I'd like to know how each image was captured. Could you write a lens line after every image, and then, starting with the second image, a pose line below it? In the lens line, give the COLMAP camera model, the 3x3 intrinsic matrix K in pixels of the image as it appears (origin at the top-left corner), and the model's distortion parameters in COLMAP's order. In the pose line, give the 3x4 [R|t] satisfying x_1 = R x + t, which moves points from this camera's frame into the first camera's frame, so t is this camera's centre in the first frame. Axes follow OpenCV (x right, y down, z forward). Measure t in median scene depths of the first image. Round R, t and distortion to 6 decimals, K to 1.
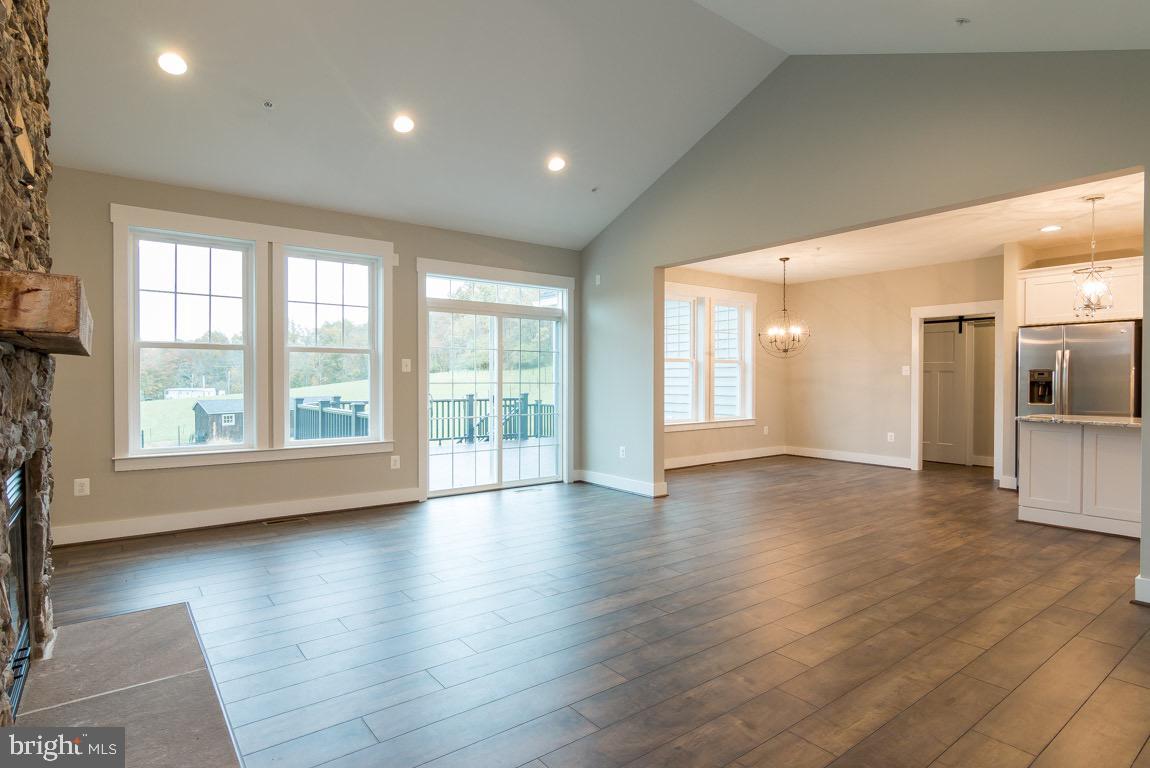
lens RADIAL K [[603.1, 0, 558.7], [0, 603.1, 380.3], [0, 0, 1]] dist [-0.000328, 0.000076]
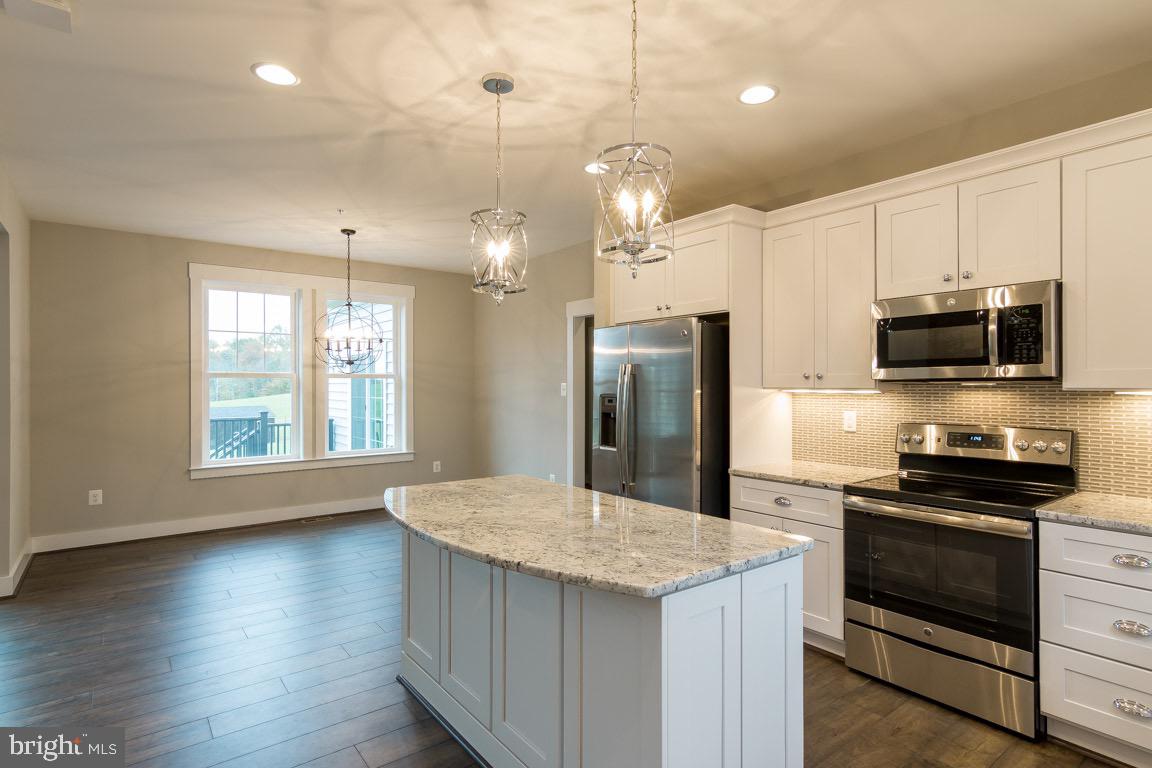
lens RADIAL K [[594.3, 0, 576.0], [0, 594.3, 384.0], [0, 0, 1]] dist [0.011537, -0.000114]
pose [[0.999919, -0.001011, 0.012666, 0.765641], [0.001081, 0.999984, -0.005493, -0.024964], [-0.012660, 0.005507, 0.999905, 0.379572]]
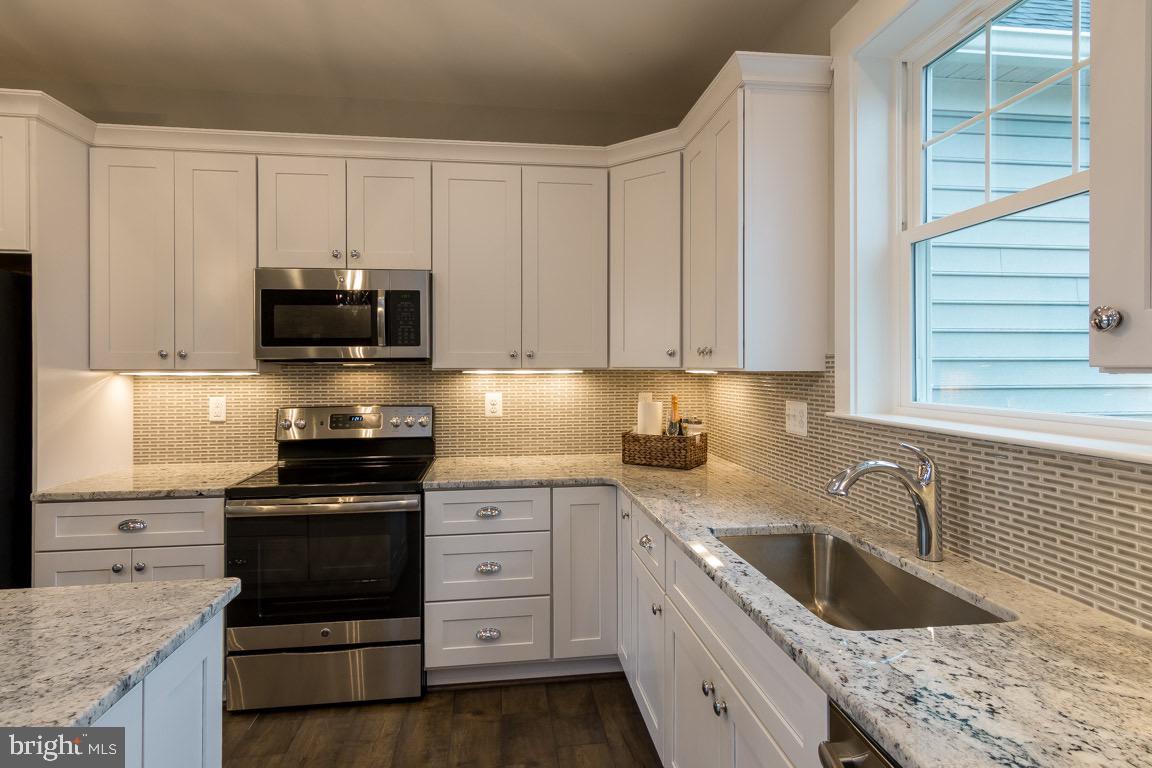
lens RADIAL K [[596.2, 0, 573.1], [0, 596.2, 365.7], [0, 0, 1]] dist [0.001664, 0.001103]
pose [[0.489335, -0.000923, 0.872095, 0.759264], [0.004189, 0.999990, -0.001292, -0.024975], [-0.872086, 0.004286, 0.489335, 0.466261]]
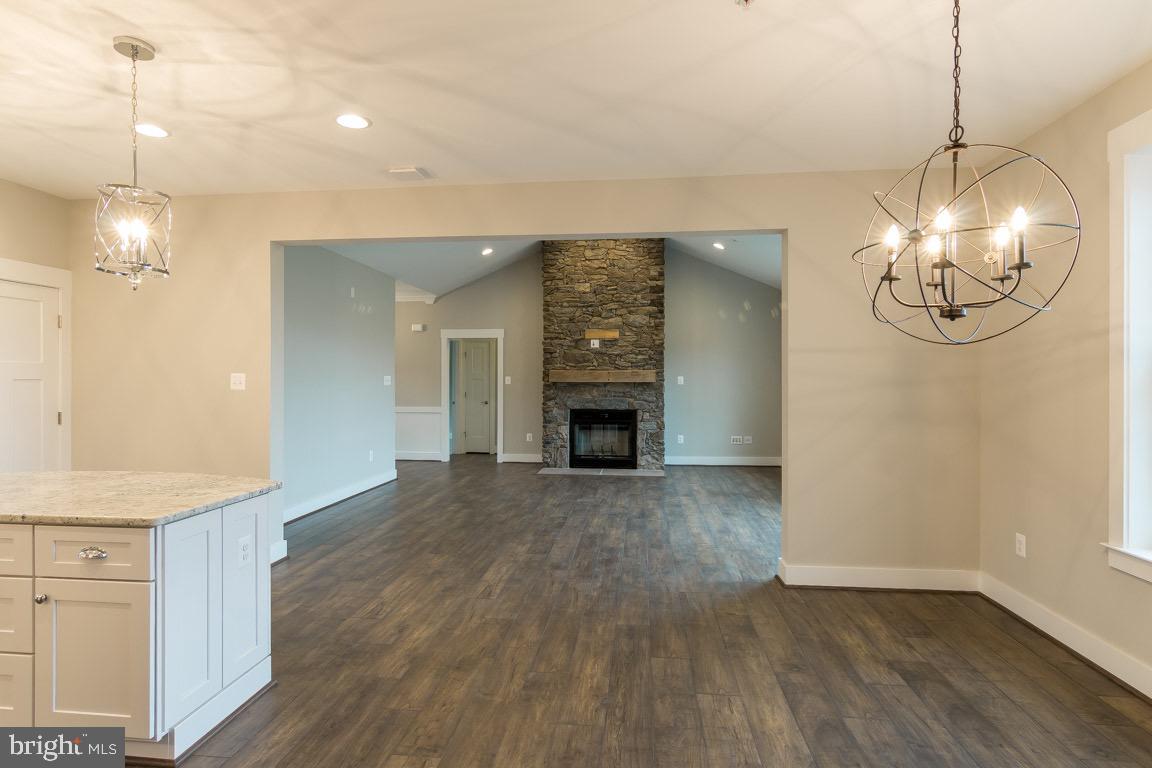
lens RADIAL K [[606.7, 0, 568.5], [0, 606.7, 381.7], [0, 0, 1]] dist [-0.005153, 0.000544]
pose [[-0.688634, 0.002027, -0.725106, 0.807690], [-0.003566, 0.999975, 0.006182, -0.027166], [0.725100, 0.006843, -0.688609, 1.292984]]
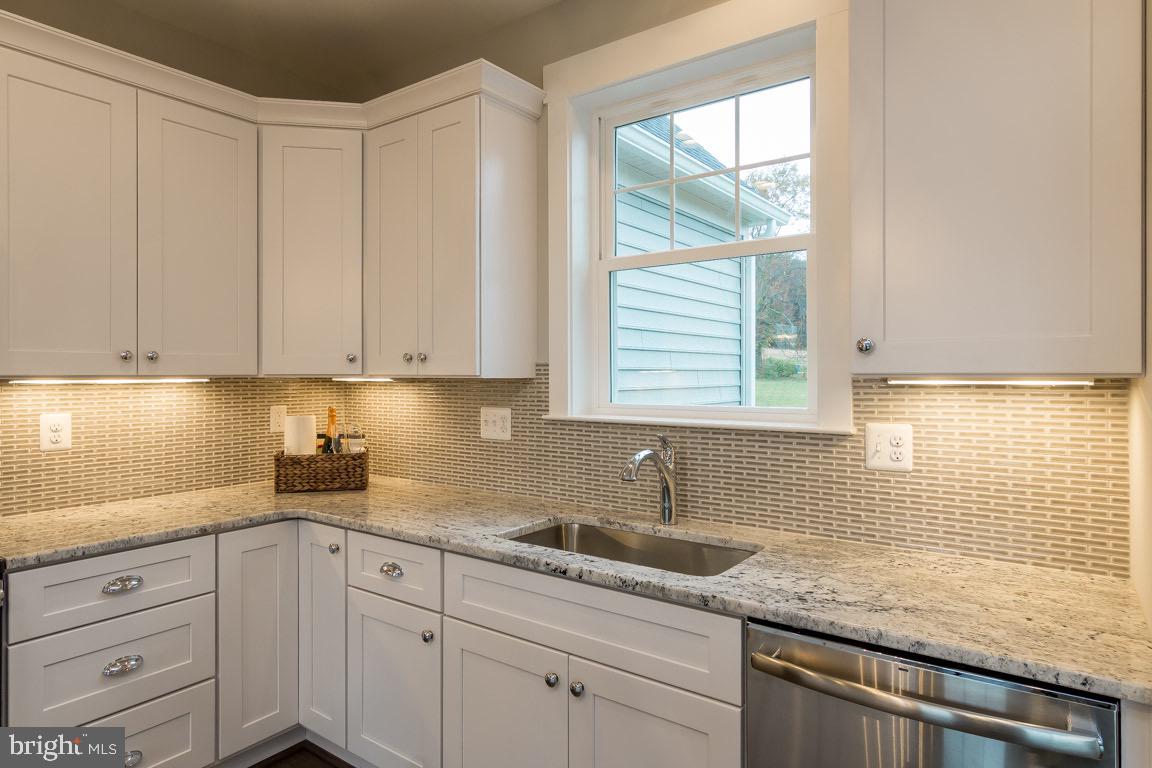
lens RADIAL K [[669.5, 0, 572.7], [0, 669.5, 373.5], [0, 0, 1]] dist [0.000807, 0.000547]
pose [[-0.291927, -0.000283, 0.956441, 0.723806], [0.002230, 0.999997, 0.000976, -0.024918], [-0.956438, 0.002417, -0.291925, 0.603374]]
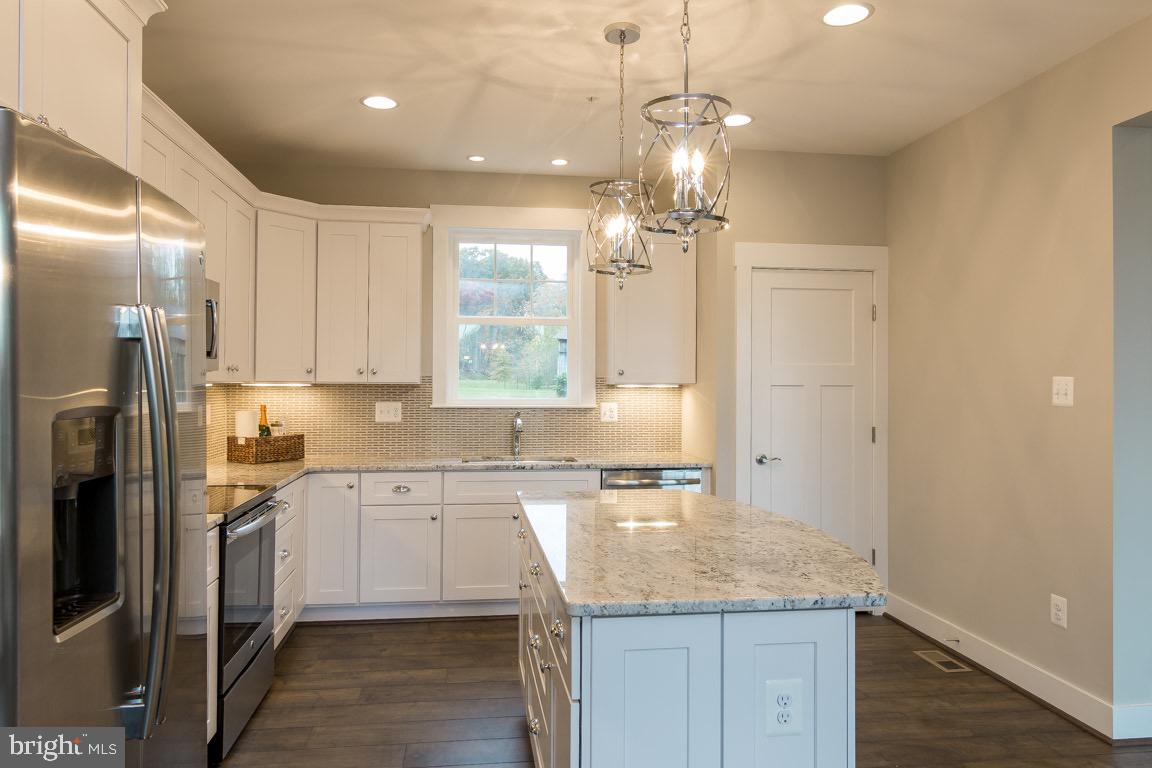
lens RADIAL K [[780.4, 0, 573.1], [0, 780.4, 373.0], [0, 0, 1]] dist [-0.000856, -0.000517]
pose [[-0.874345, -0.000755, 0.485304, 0.589990], [-0.006074, 0.999938, -0.009386, -0.026537], [-0.485266, -0.011154, -0.874295, 1.135730]]
